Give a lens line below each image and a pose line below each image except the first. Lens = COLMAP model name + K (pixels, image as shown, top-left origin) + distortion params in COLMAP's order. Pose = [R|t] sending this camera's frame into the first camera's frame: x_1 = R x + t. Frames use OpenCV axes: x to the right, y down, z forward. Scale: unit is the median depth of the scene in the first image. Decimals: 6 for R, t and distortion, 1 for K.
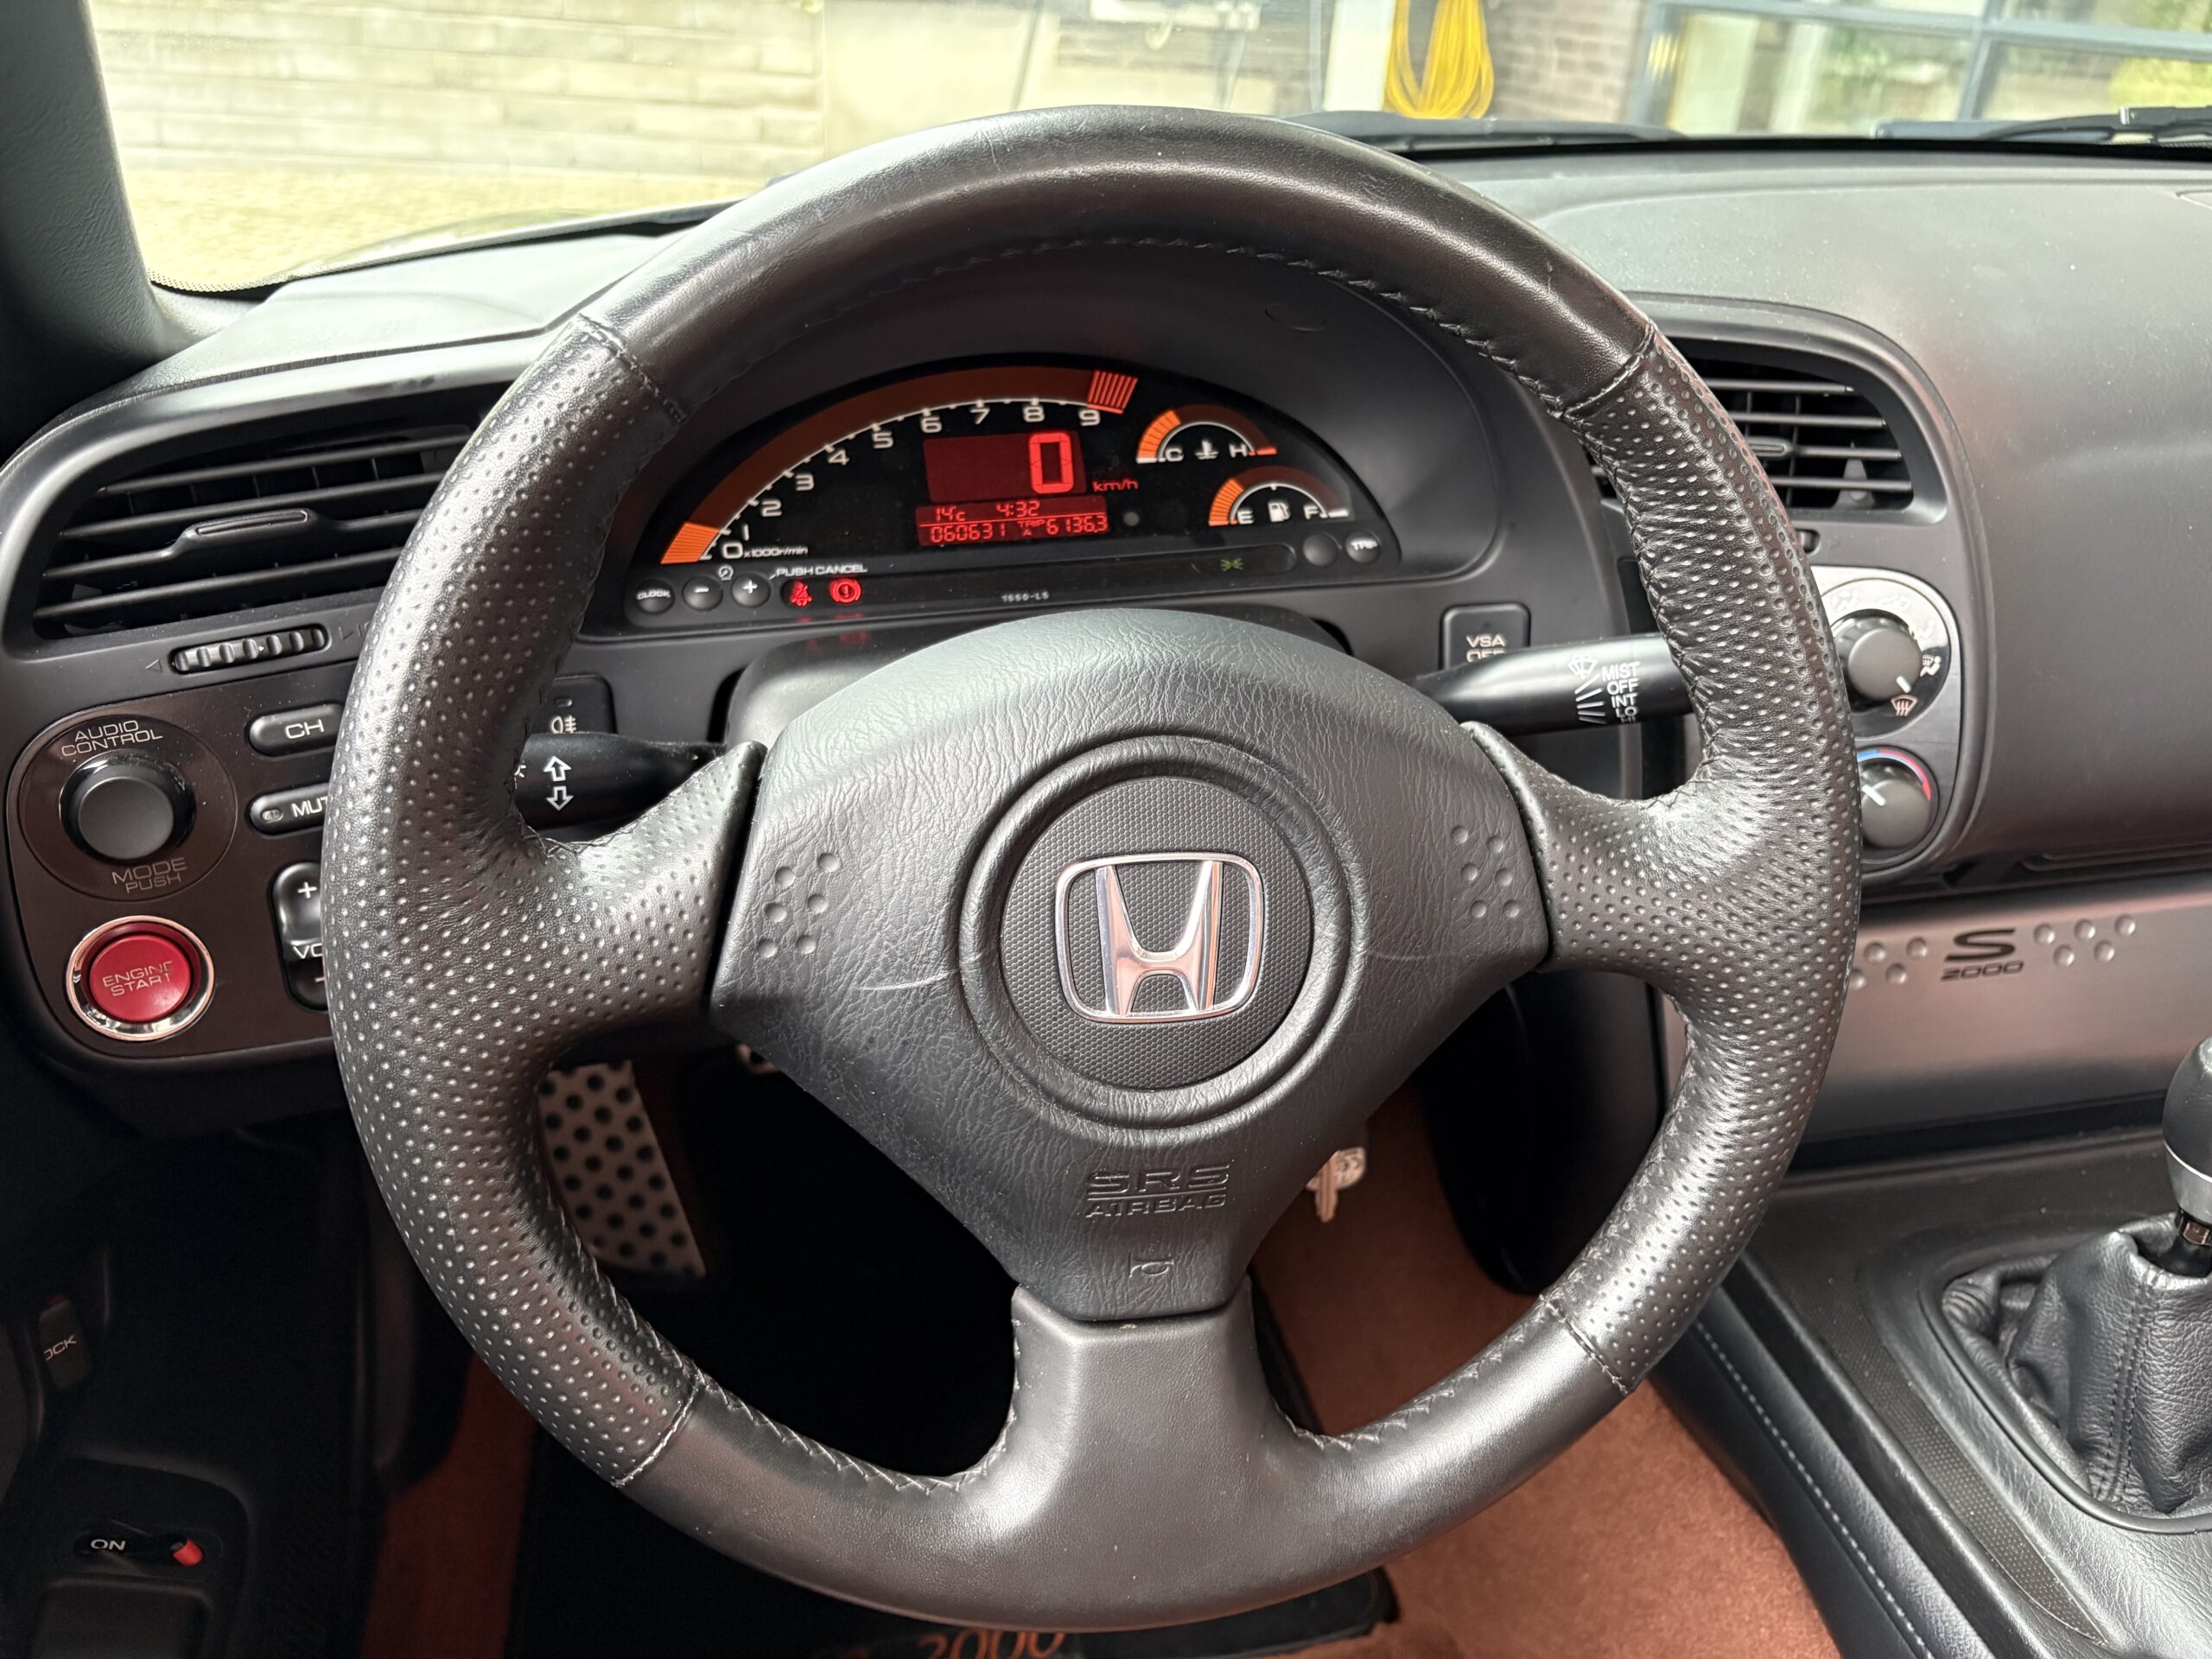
lens RADIAL K [[1794.0, 0, 1106.0], [0, 1794.0, 829.5], [0, 0, 1]] dist [0.046737, -0.083677]
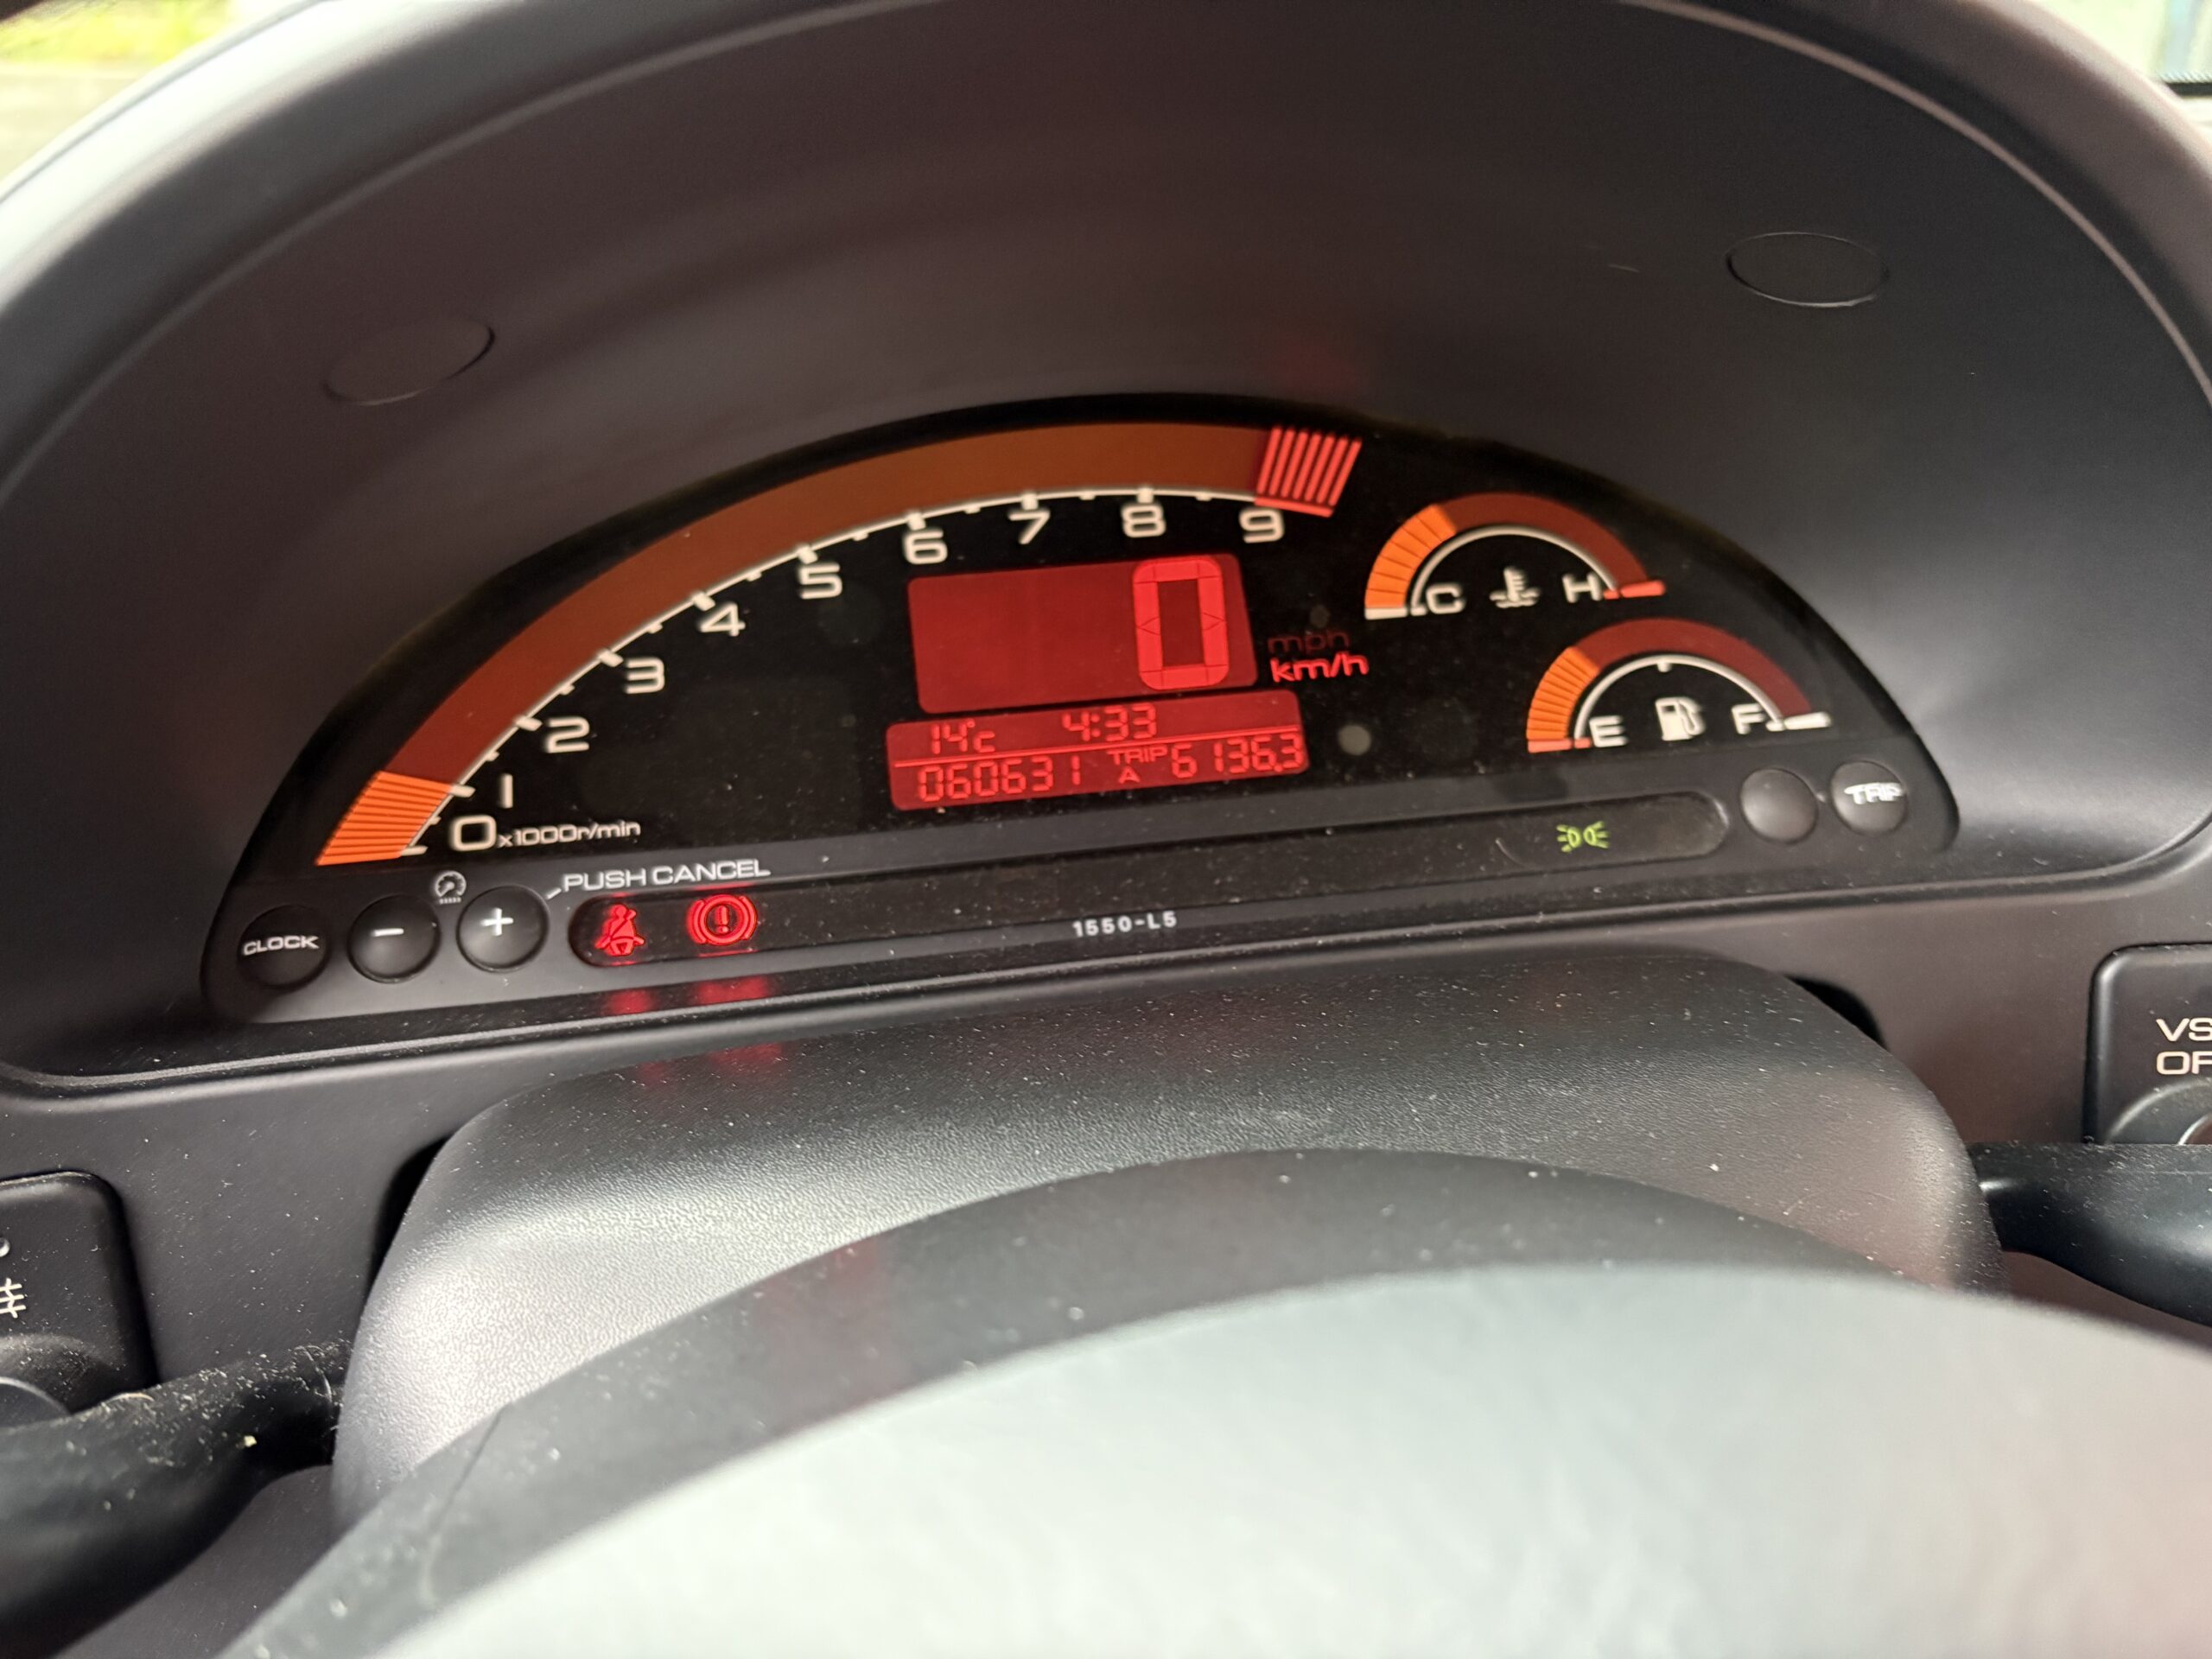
lens RADIAL K [[1794.0, 0, 1106.0], [0, 1794.0, 829.5], [0, 0, 1]] dist [0.046737, -0.083677]
pose [[0.997631, -0.007207, -0.068420, -0.018390], [0.003391, 0.998440, -0.055729, -0.124679], [0.068715, 0.055365, 0.996099, 0.537997]]
